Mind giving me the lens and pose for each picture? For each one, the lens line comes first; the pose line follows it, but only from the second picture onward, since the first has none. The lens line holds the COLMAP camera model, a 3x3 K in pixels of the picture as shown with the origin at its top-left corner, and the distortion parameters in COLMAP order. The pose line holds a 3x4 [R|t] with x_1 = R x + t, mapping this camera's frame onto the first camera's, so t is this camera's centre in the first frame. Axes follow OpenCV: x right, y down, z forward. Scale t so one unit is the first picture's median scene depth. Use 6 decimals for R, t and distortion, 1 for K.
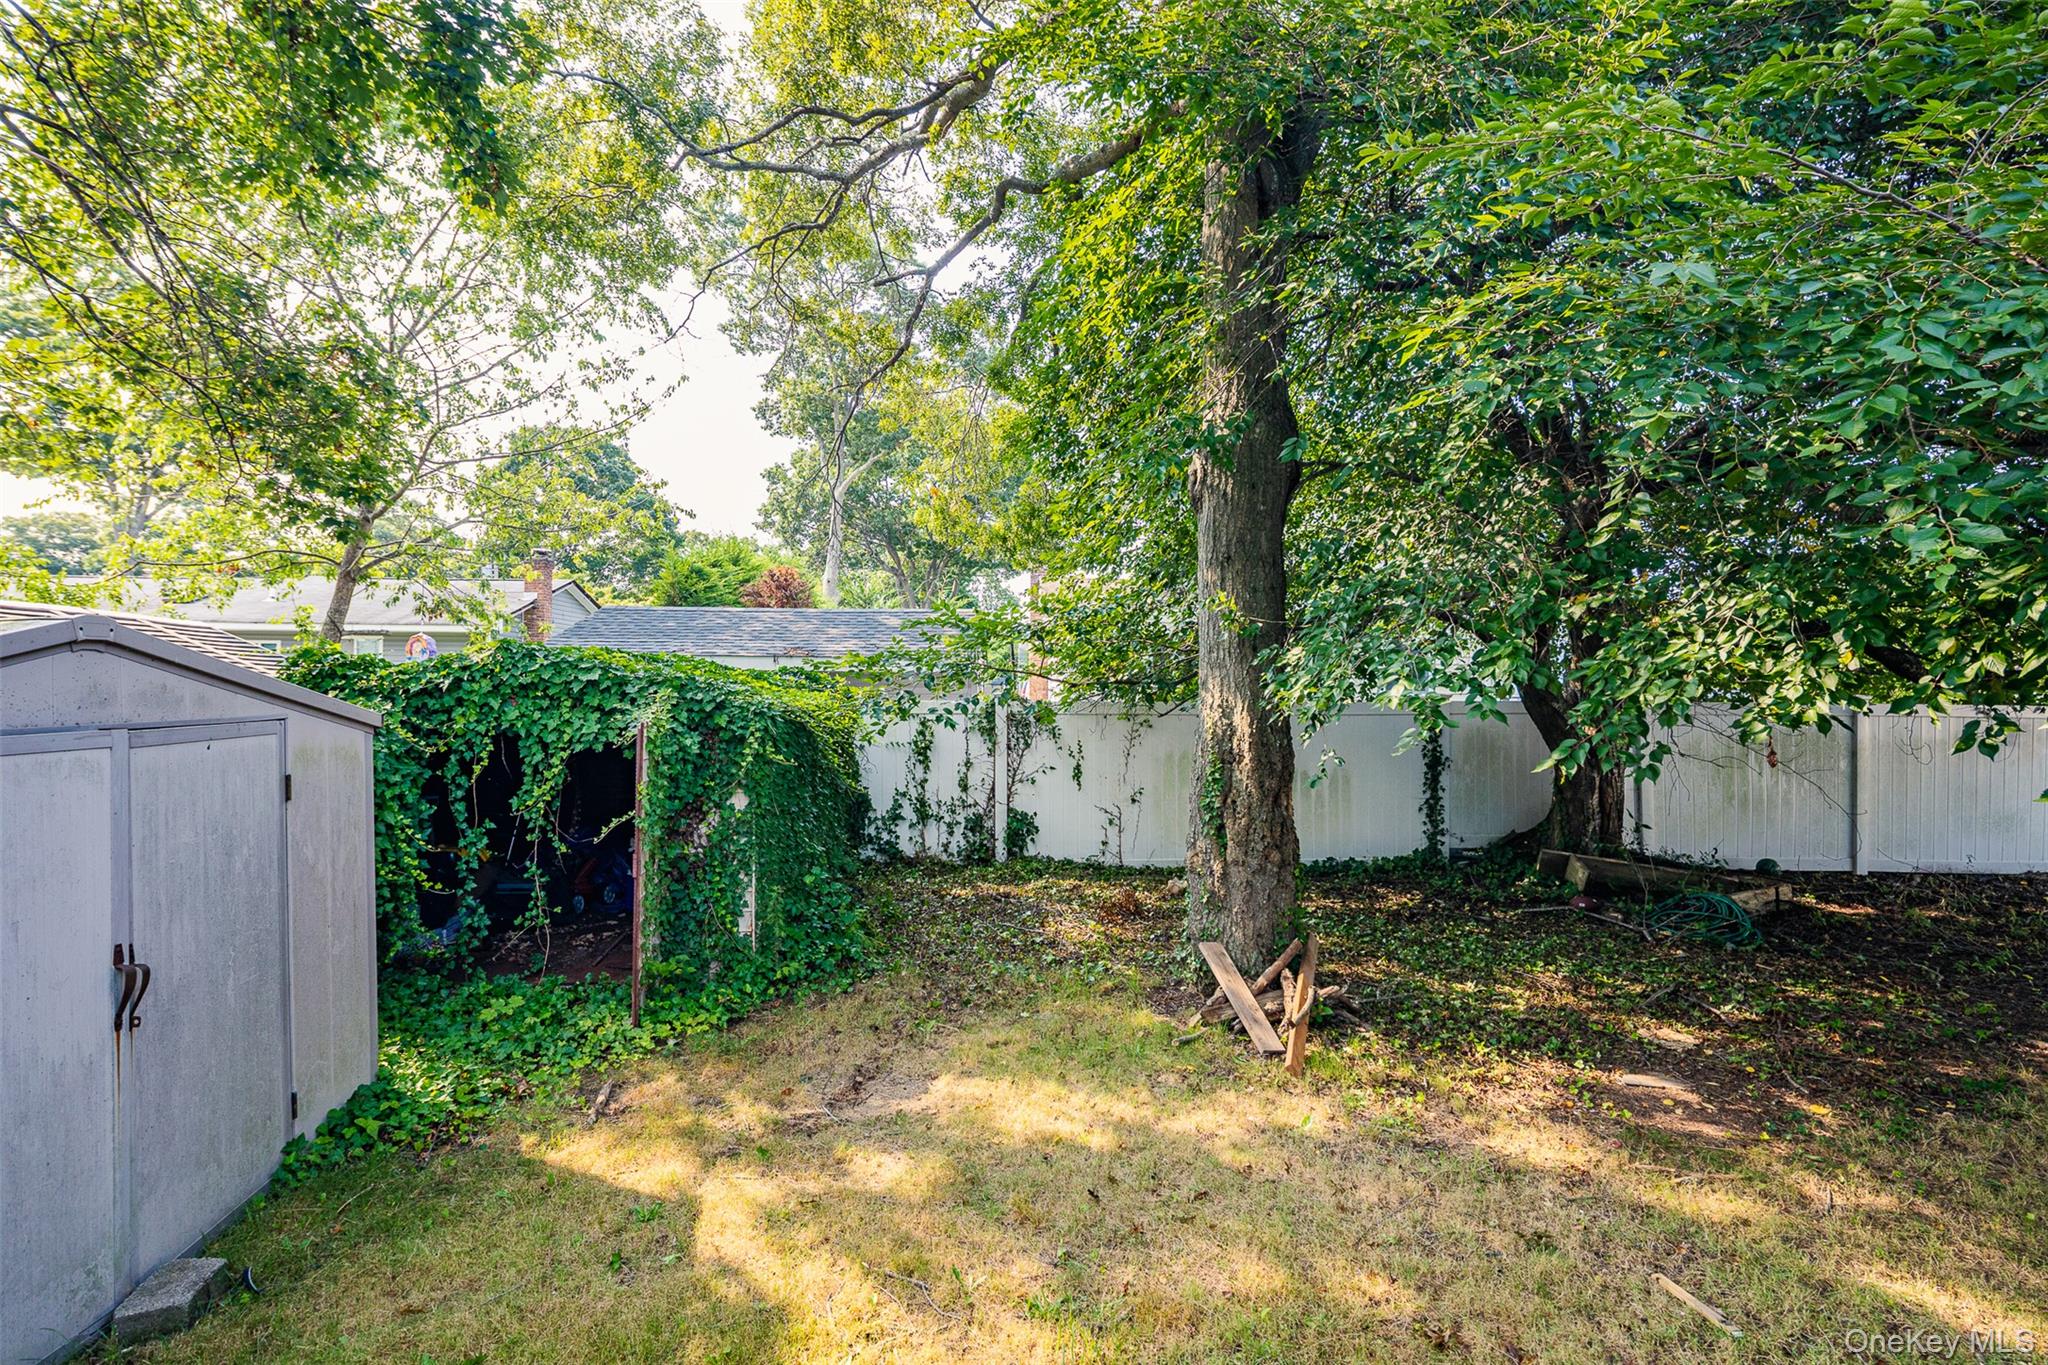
lens RADIAL K [[1012.1, 0, 1025.4], [0, 1012.1, 681.9], [0, 0, 1]] dist [0.005943, -0.003995]
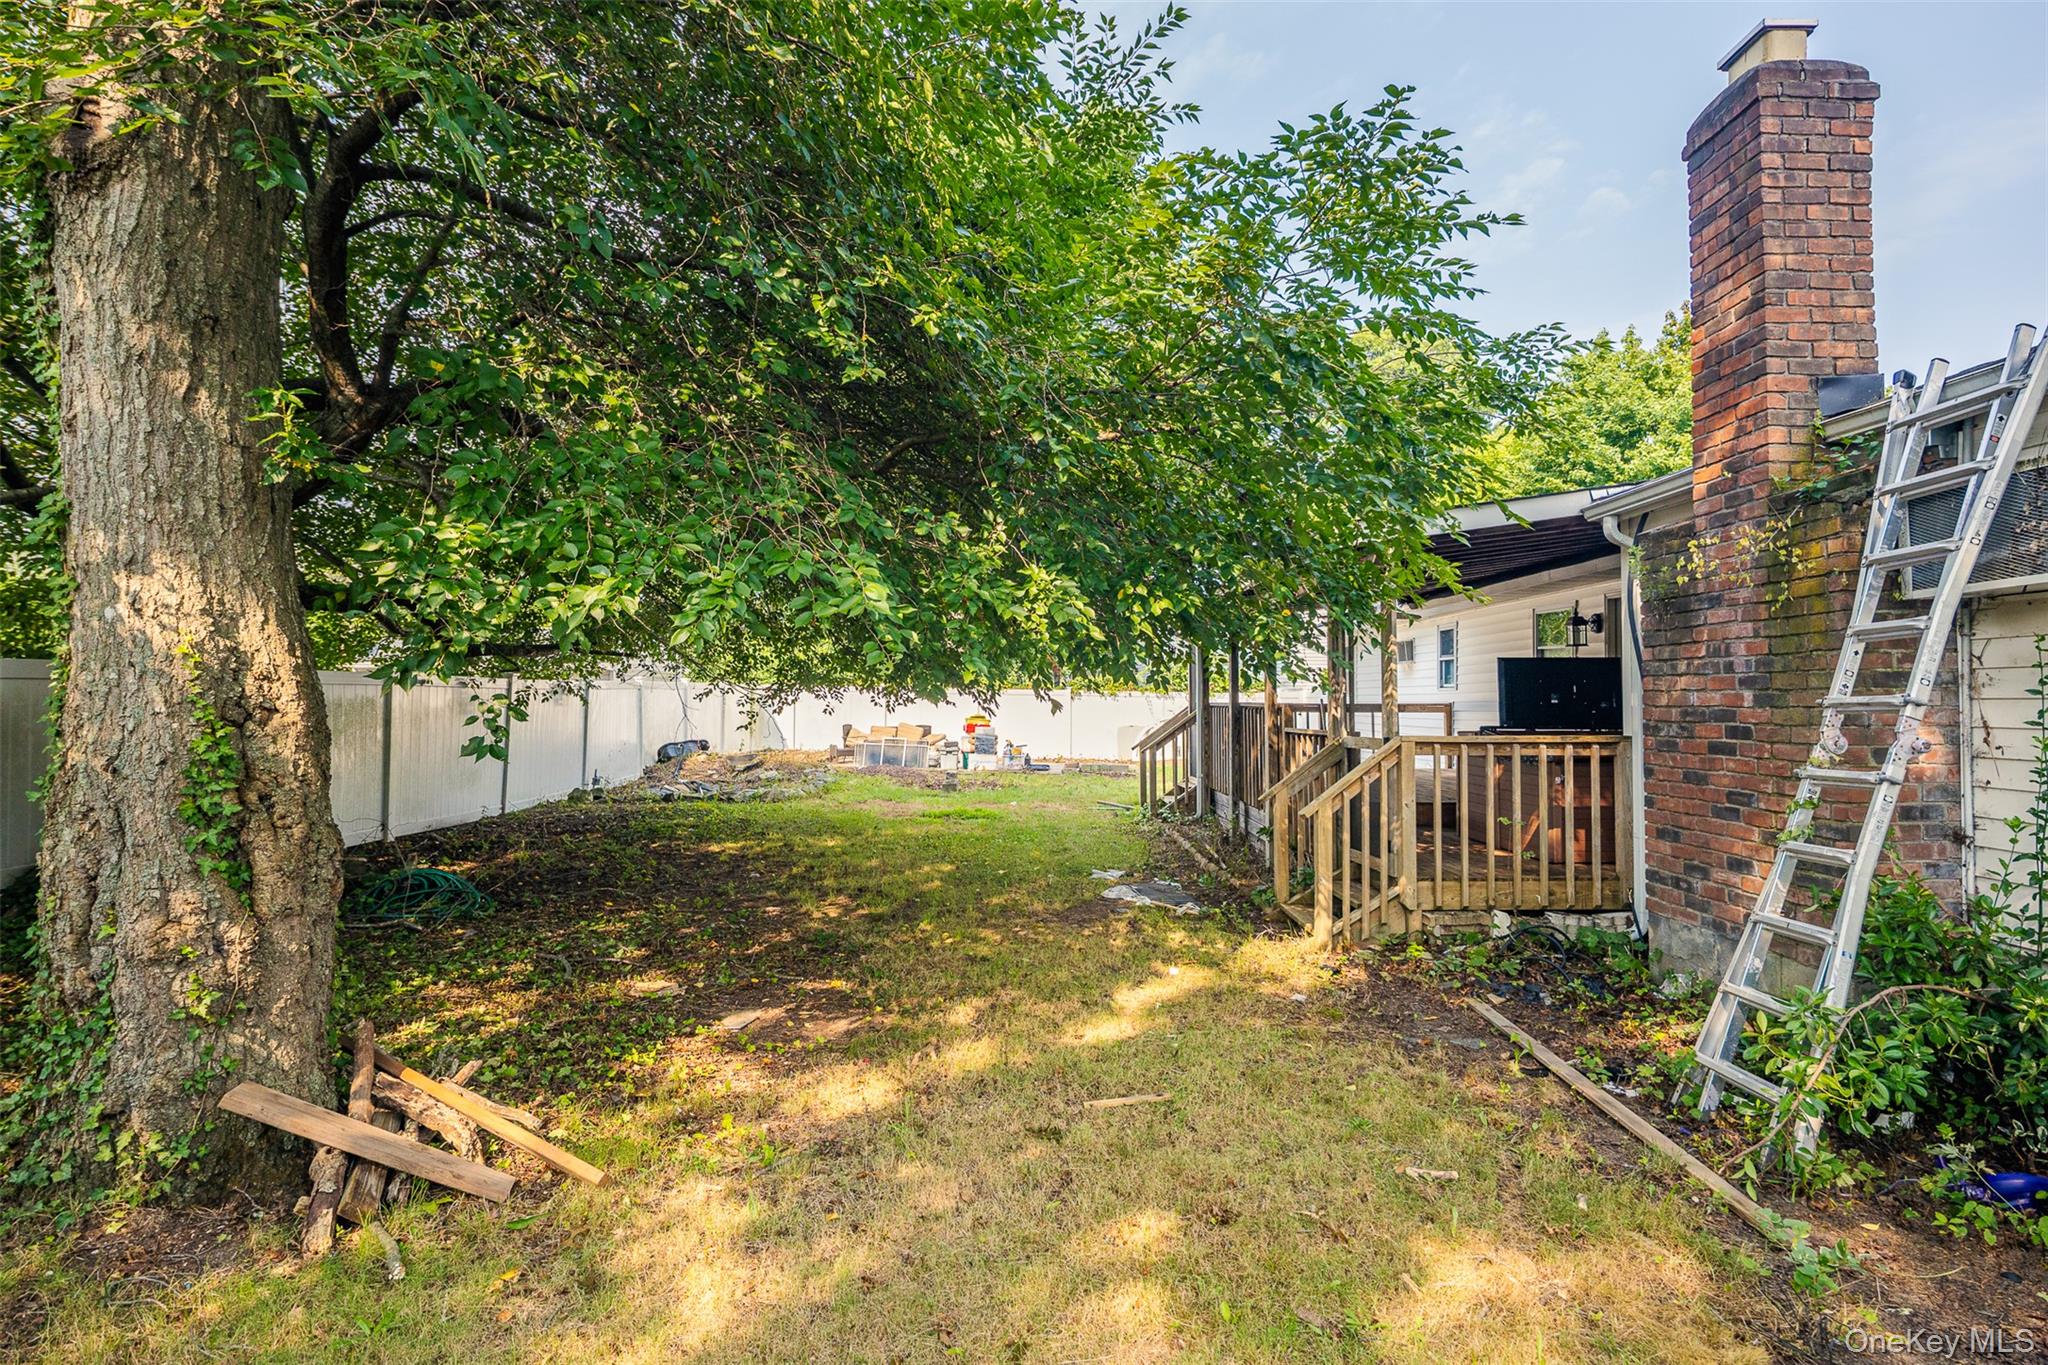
lens RADIAL K [[1012.1, 0, 1025.0], [0, 1012.1, 680.7], [0, 0, 1]] dist [0.005943, -0.003995]
pose [[0.018009, 0.002508, 0.999835, -0.301752], [0.007574, 0.999968, -0.002645, 0.063047], [-0.999809, 0.007620, 0.017989, 0.600613]]
